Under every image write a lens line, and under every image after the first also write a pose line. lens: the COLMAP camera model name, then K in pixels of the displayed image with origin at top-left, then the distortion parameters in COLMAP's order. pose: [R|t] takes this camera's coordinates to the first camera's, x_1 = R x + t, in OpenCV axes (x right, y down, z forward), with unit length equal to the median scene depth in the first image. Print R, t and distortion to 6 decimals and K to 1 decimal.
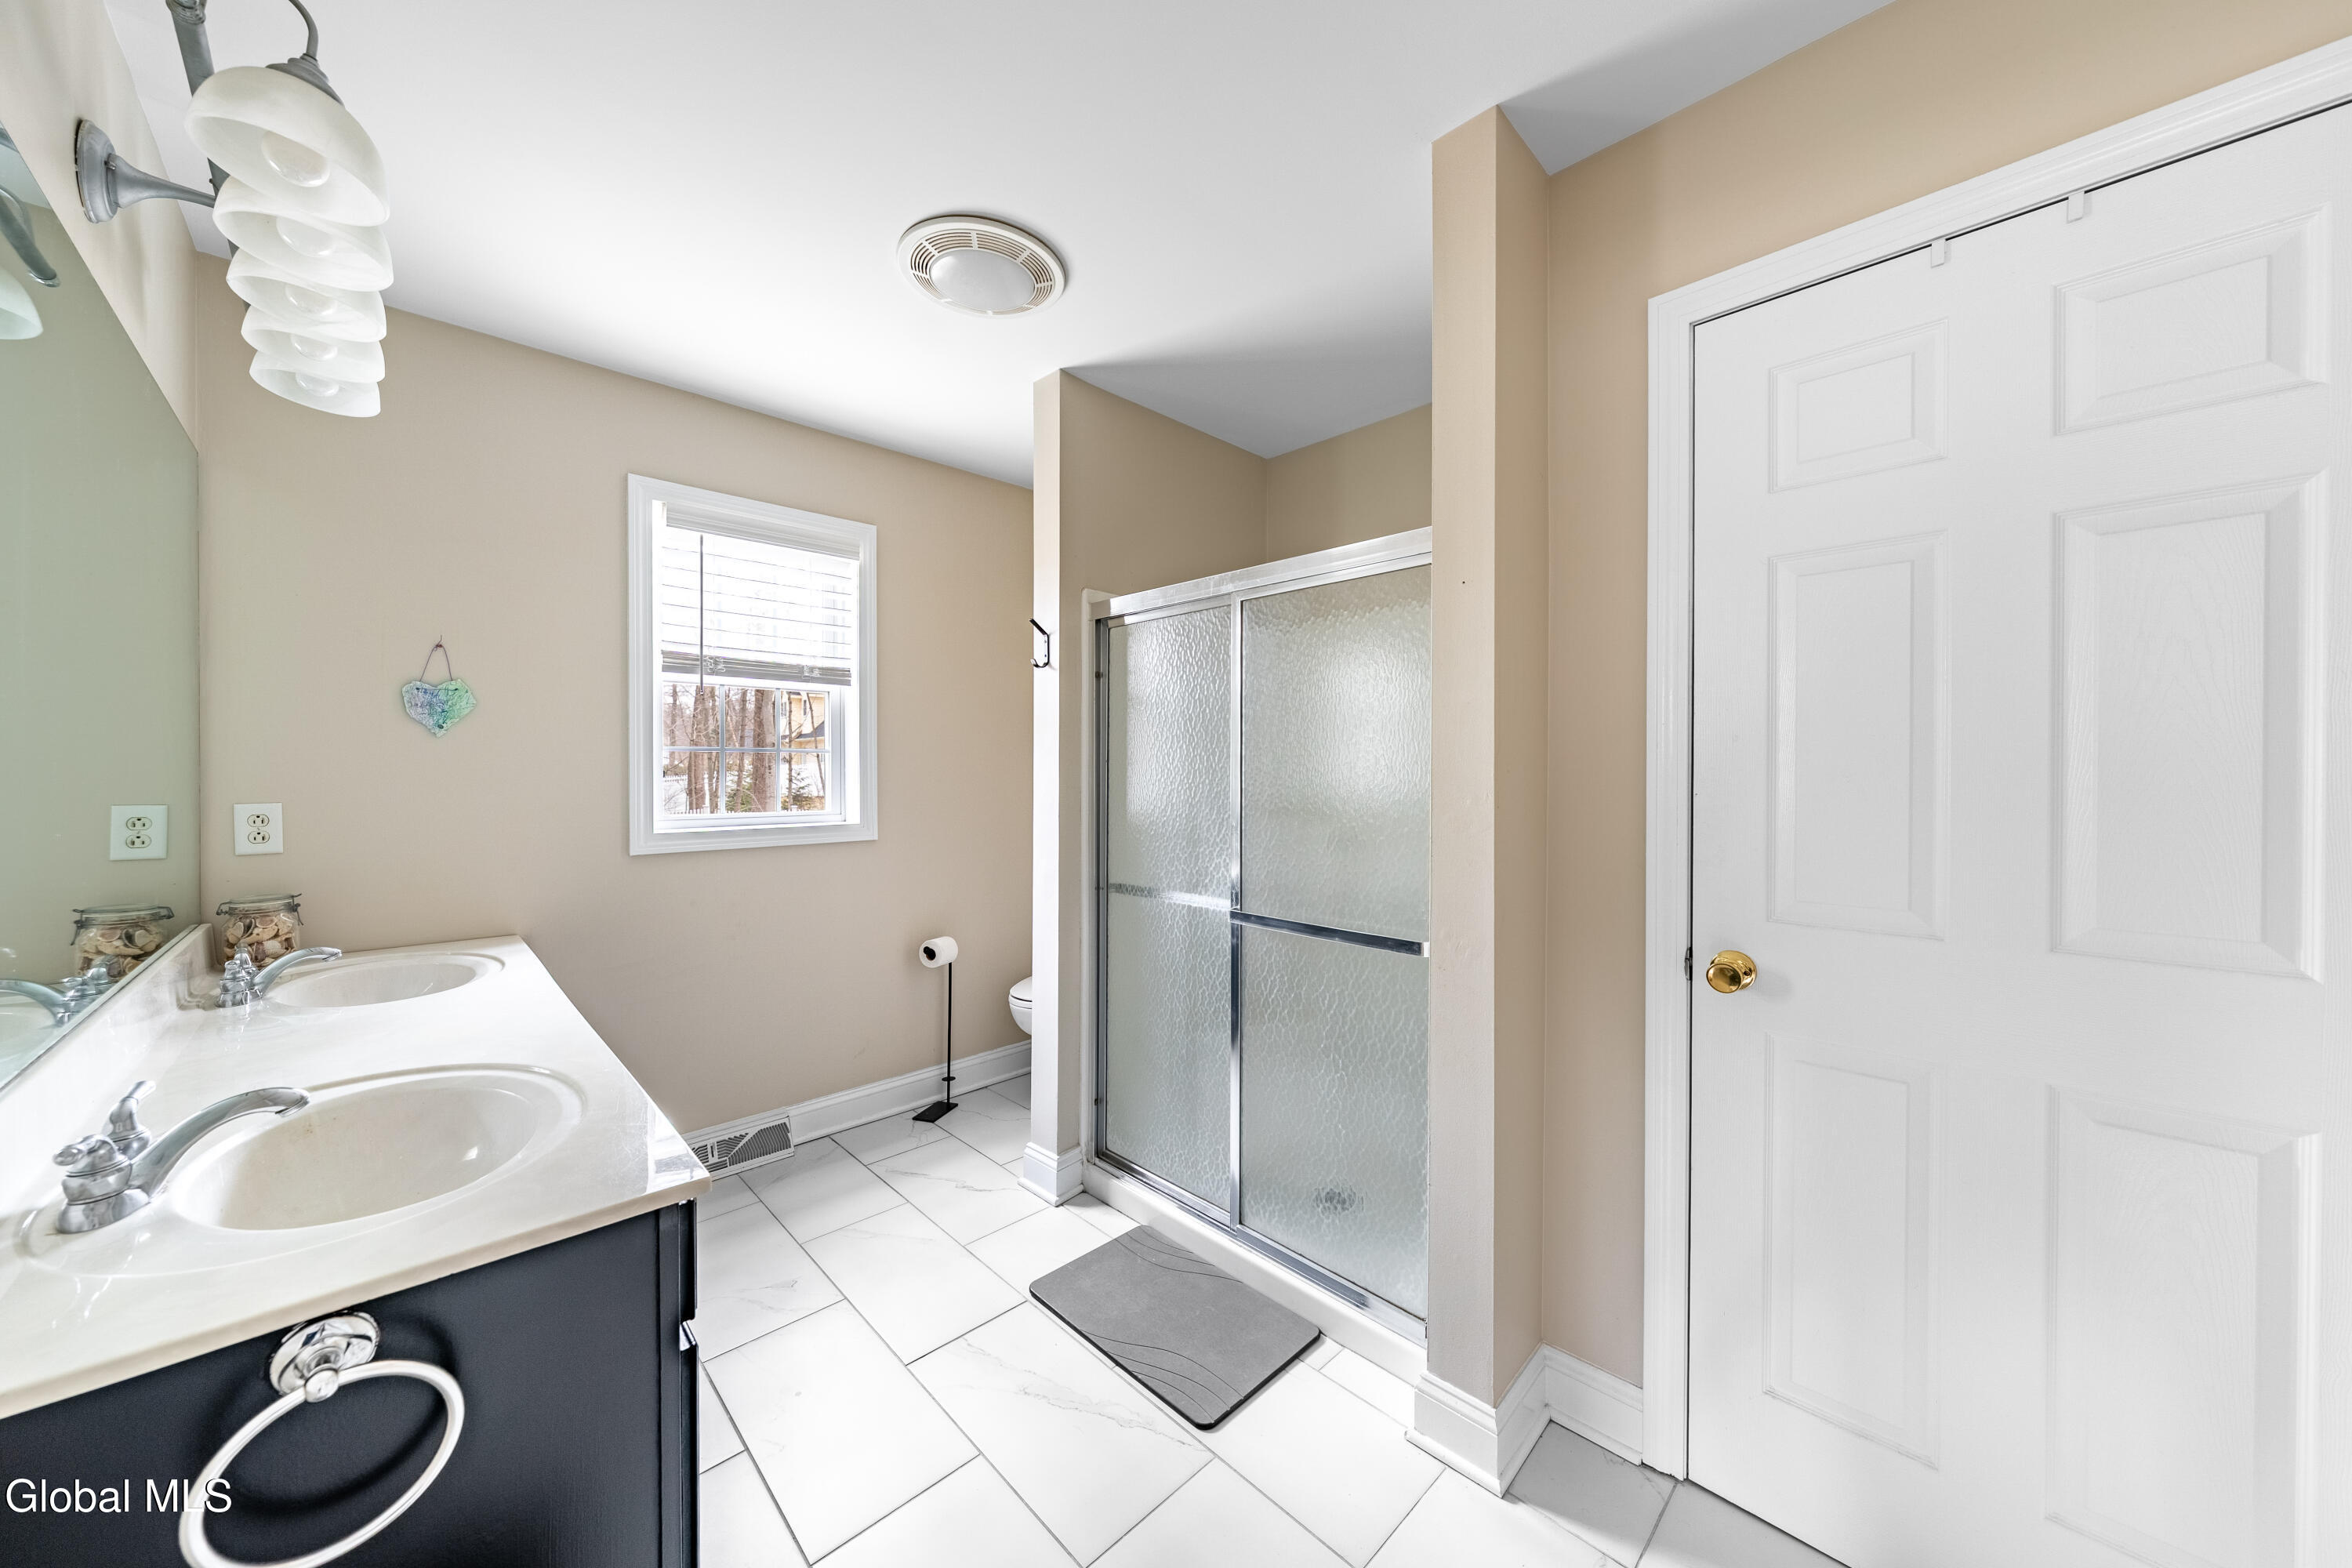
lens RADIAL K [[802.7, 0, 1178.0], [0, 802.7, 779.4], [0, 0, 1]] dist [0.000462, 0.000005]
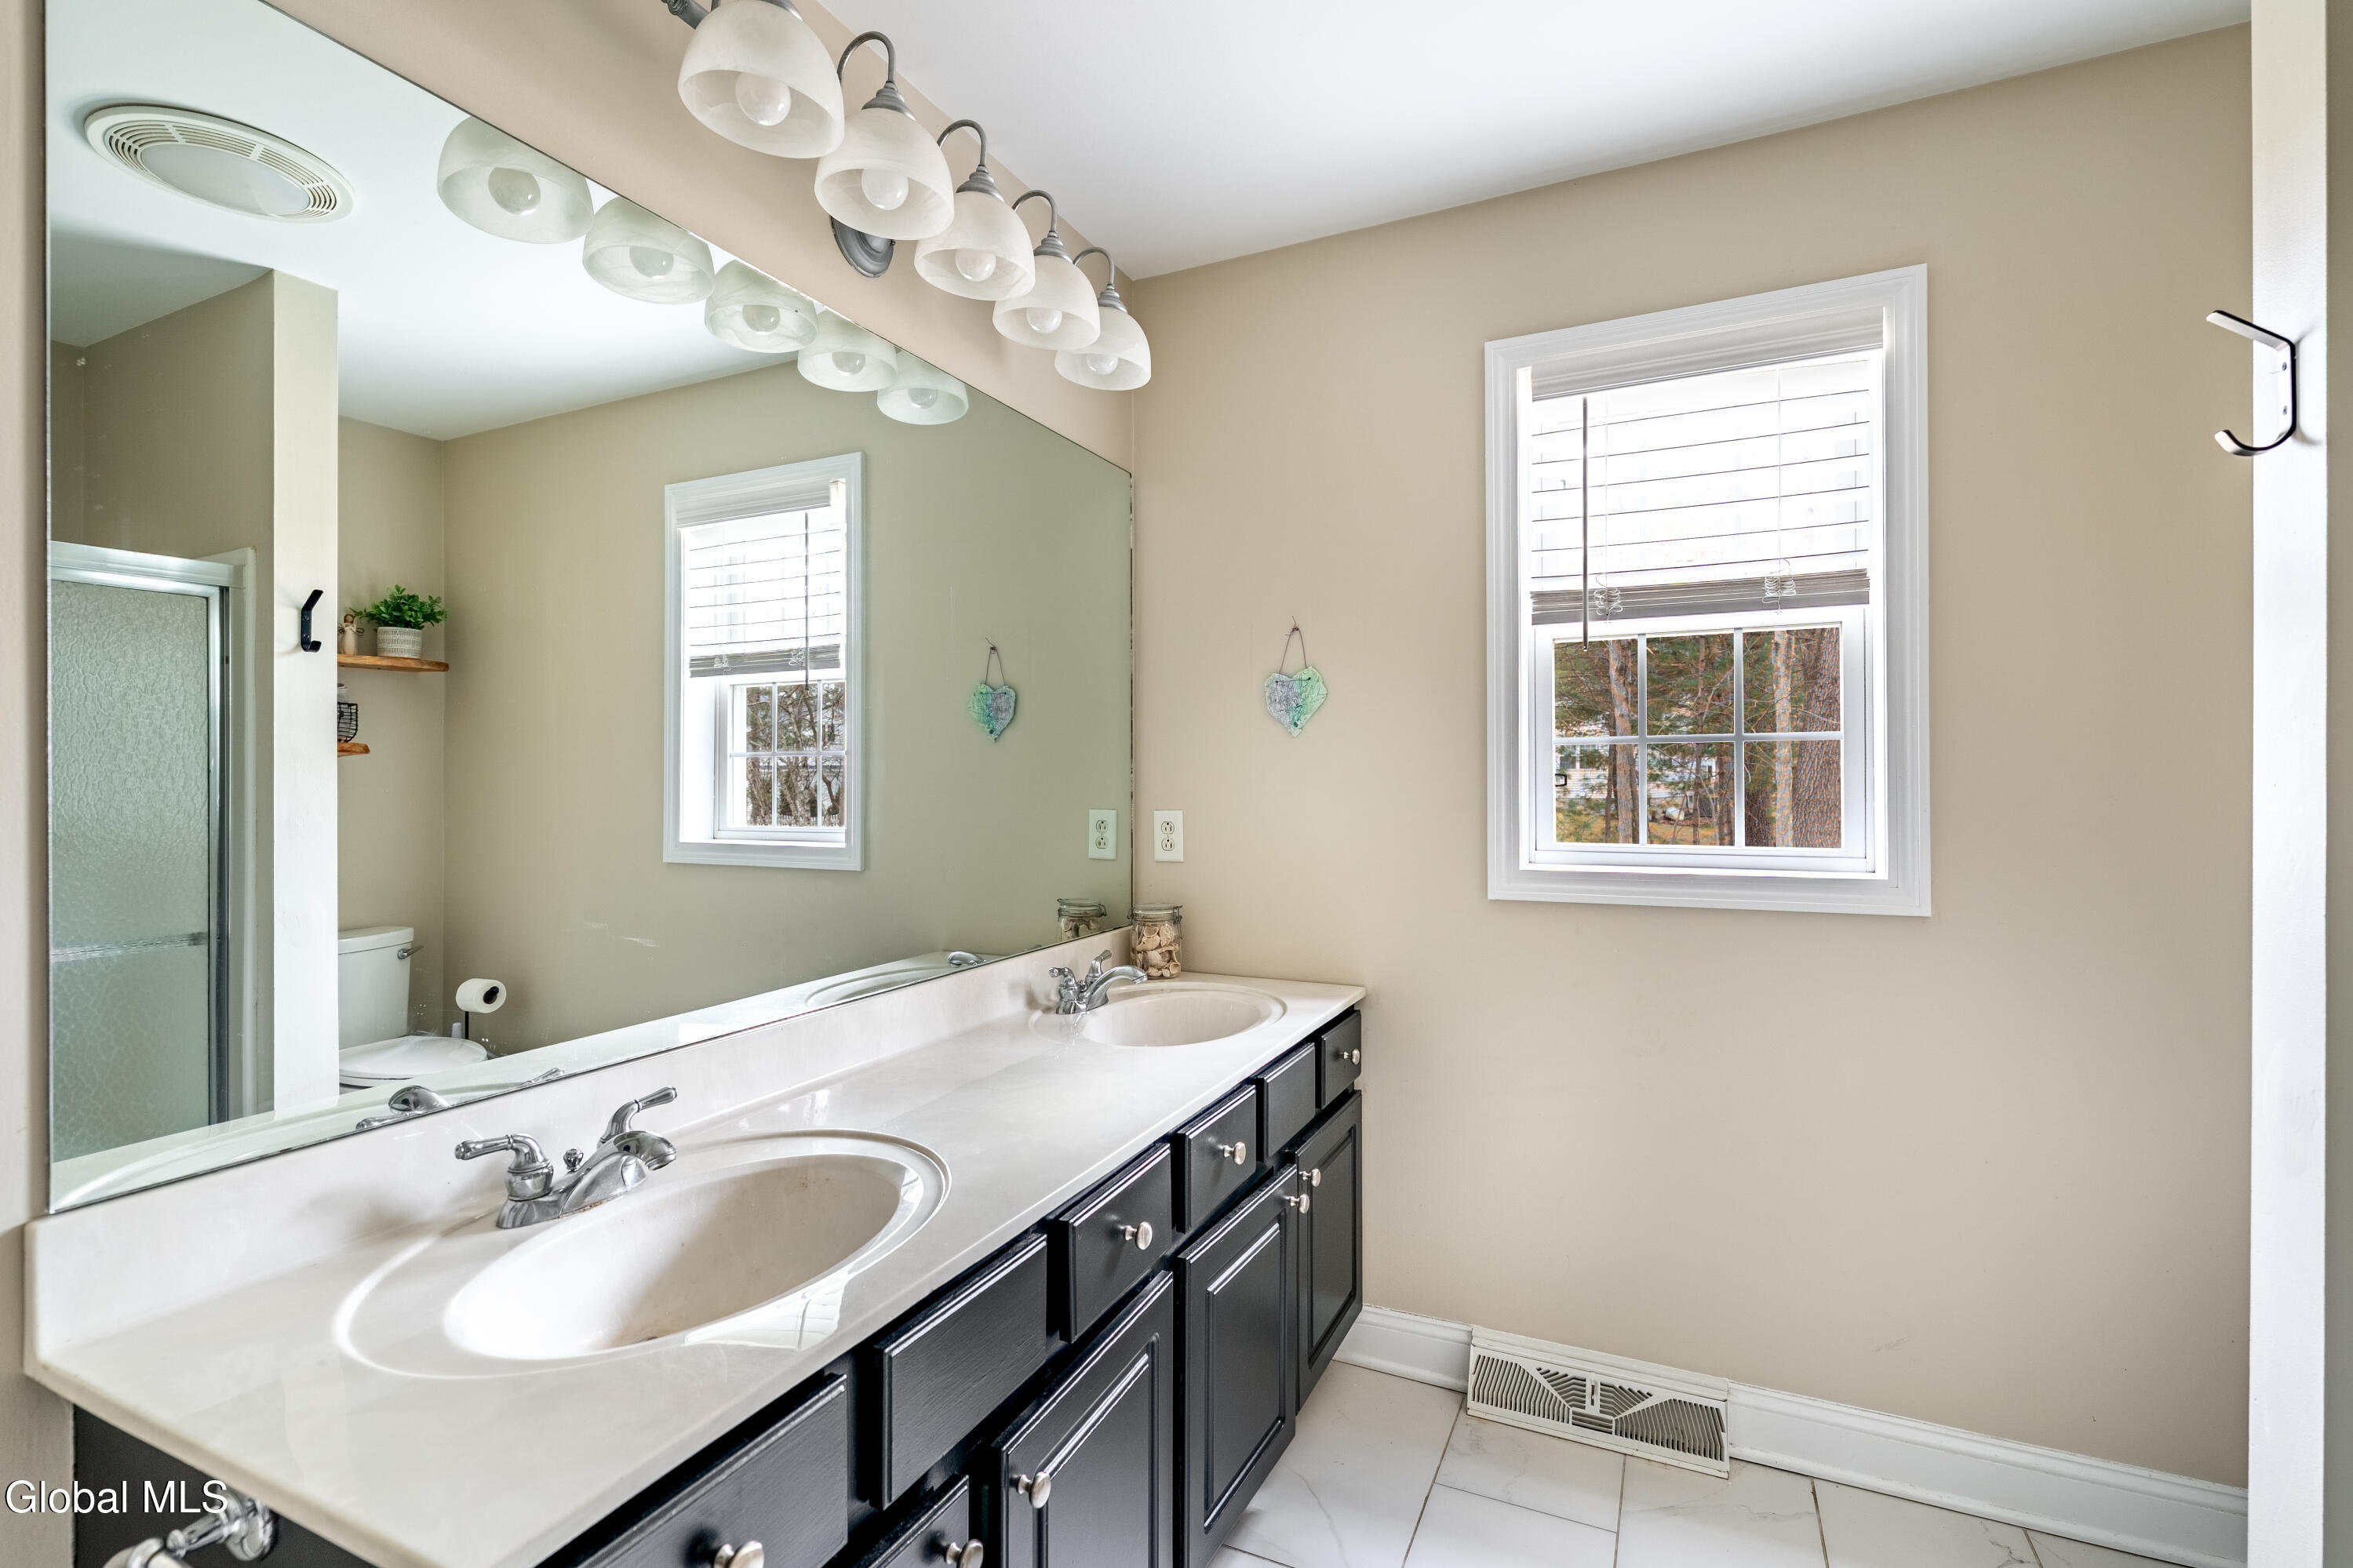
lens RADIAL K [[1058.1, 0, 1178.0], [0, 1058.1, 775.6], [0, 0, 1]] dist [-0.011394, -0.000371]
pose [[0.342586, -0.002512, -0.939483, 0.070421], [-0.003796, 0.999985, -0.004058, -0.006140], [0.939479, 0.004956, 0.342571, 0.432131]]
